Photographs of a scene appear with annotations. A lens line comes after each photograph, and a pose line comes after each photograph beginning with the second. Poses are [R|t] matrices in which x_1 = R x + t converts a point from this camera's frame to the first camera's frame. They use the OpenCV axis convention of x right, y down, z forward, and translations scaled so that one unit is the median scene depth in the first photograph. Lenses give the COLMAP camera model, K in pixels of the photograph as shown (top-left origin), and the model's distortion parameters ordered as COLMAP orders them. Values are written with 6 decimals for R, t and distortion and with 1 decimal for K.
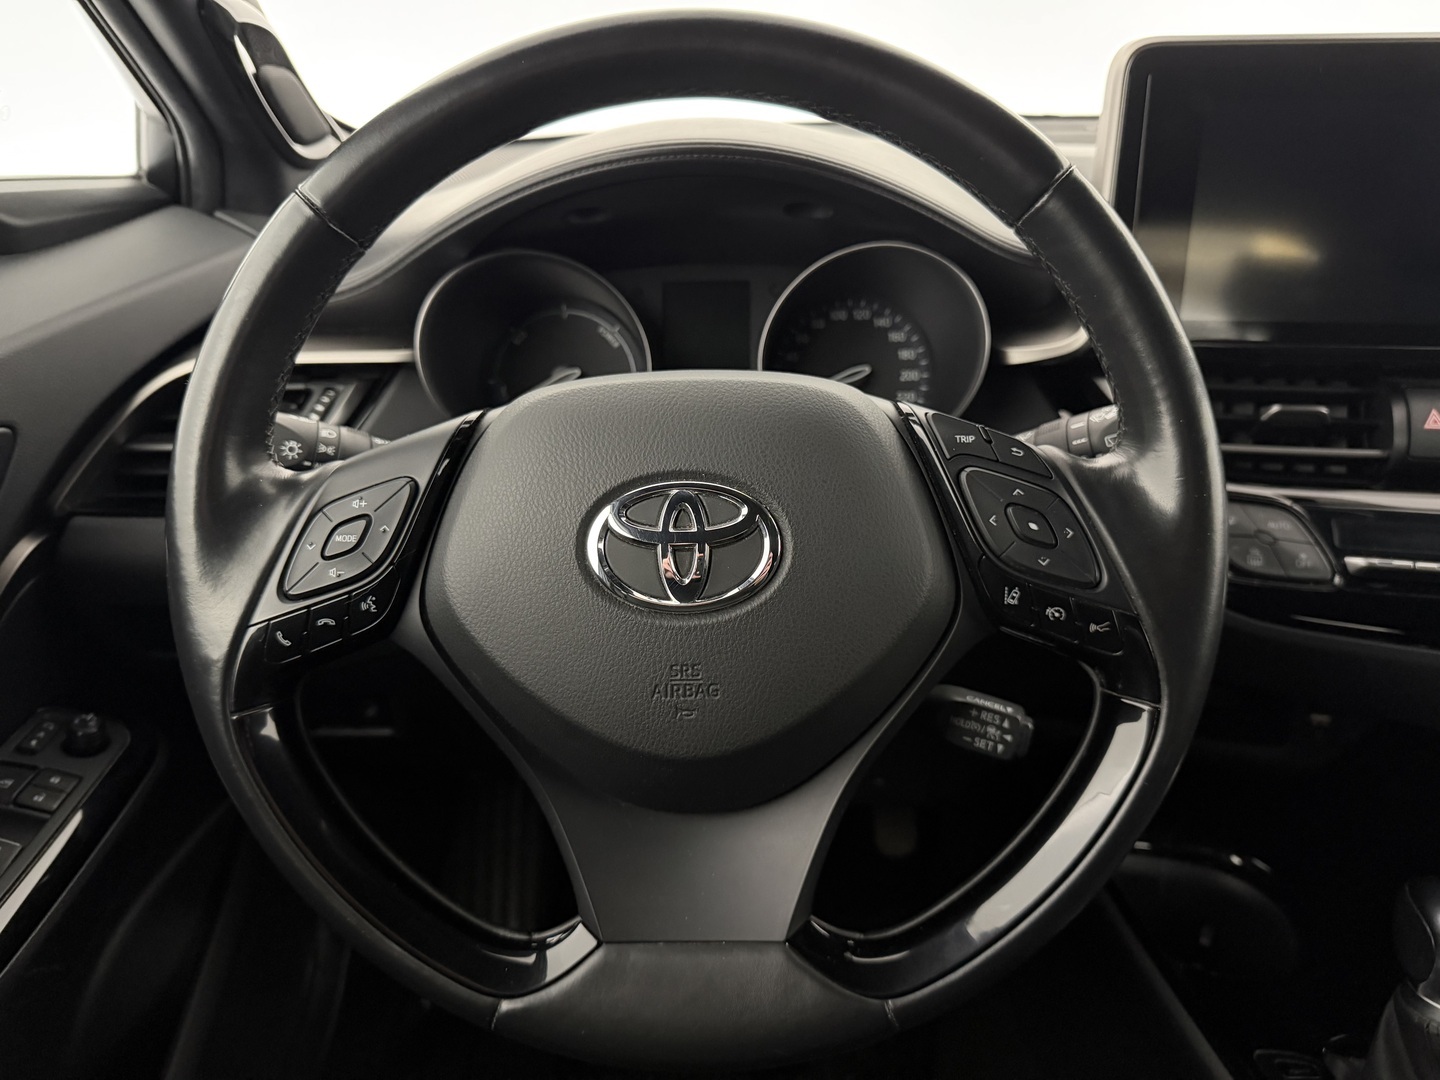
lens RADIAL K [[973.8, 0, 720.0], [0, 973.8, 540.0], [0, 0, 1]] dist [0.003963, -0.002737]
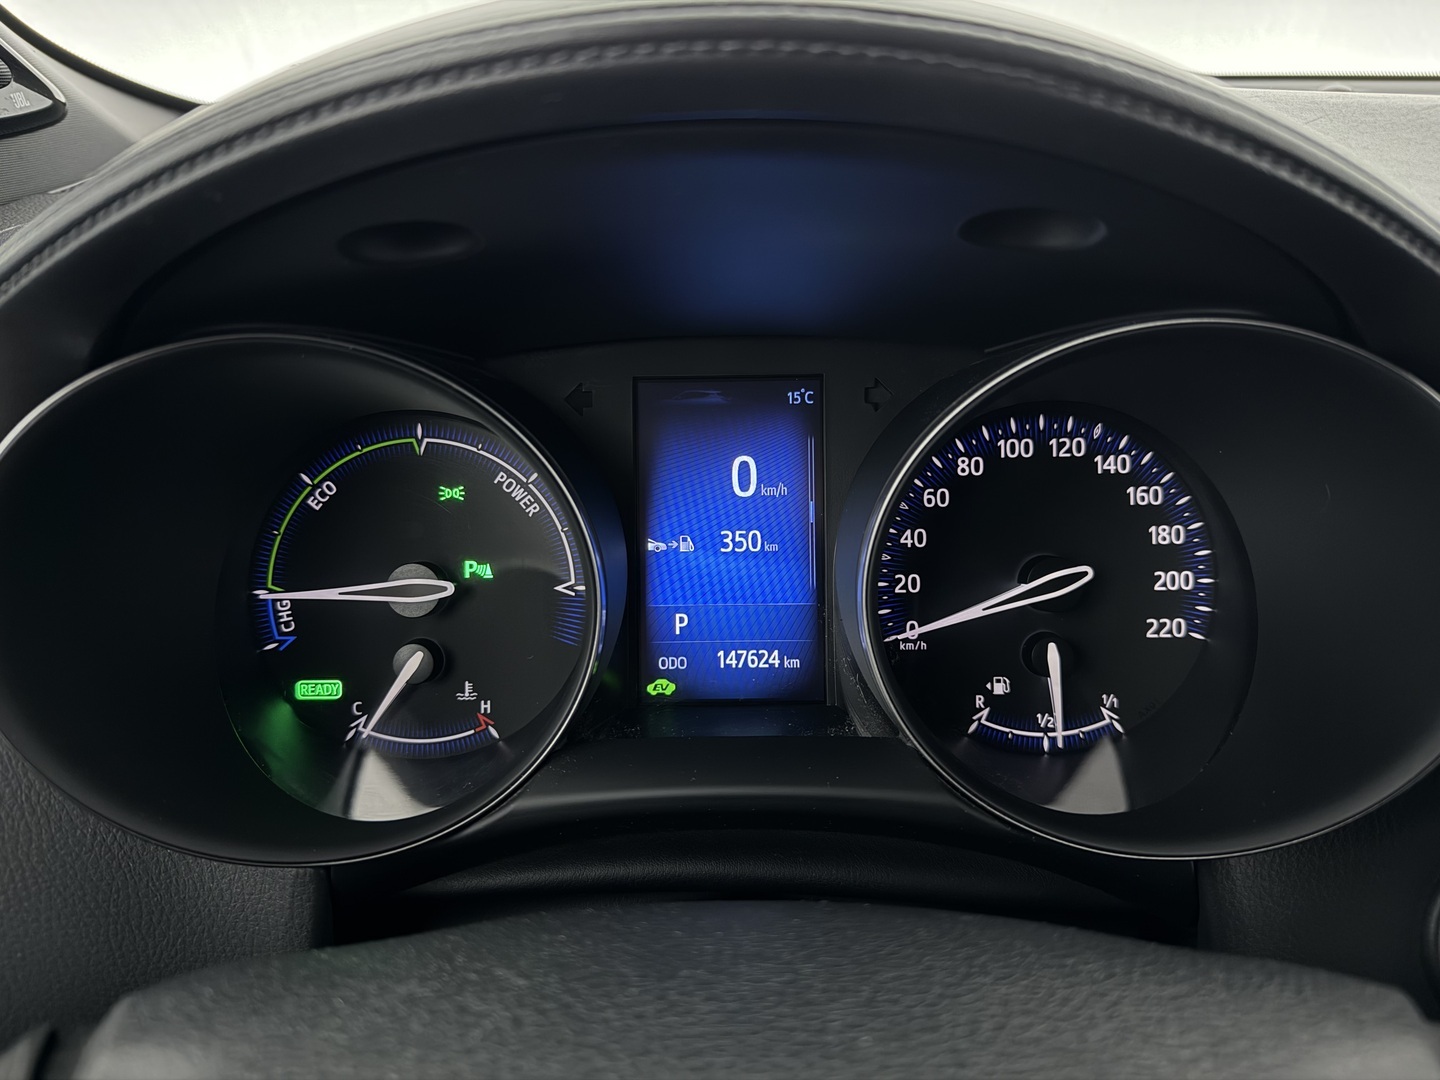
lens RADIAL K [[973.8, 0, 720.0], [0, 973.8, 540.0], [0, 0, 1]] dist [0.003963, -0.002737]
pose [[0.999916, -0.003805, 0.012426, -0.031018], [0.003687, 0.999948, 0.009512, -0.249811], [-0.012461, -0.009465, 0.999878, 0.703958]]
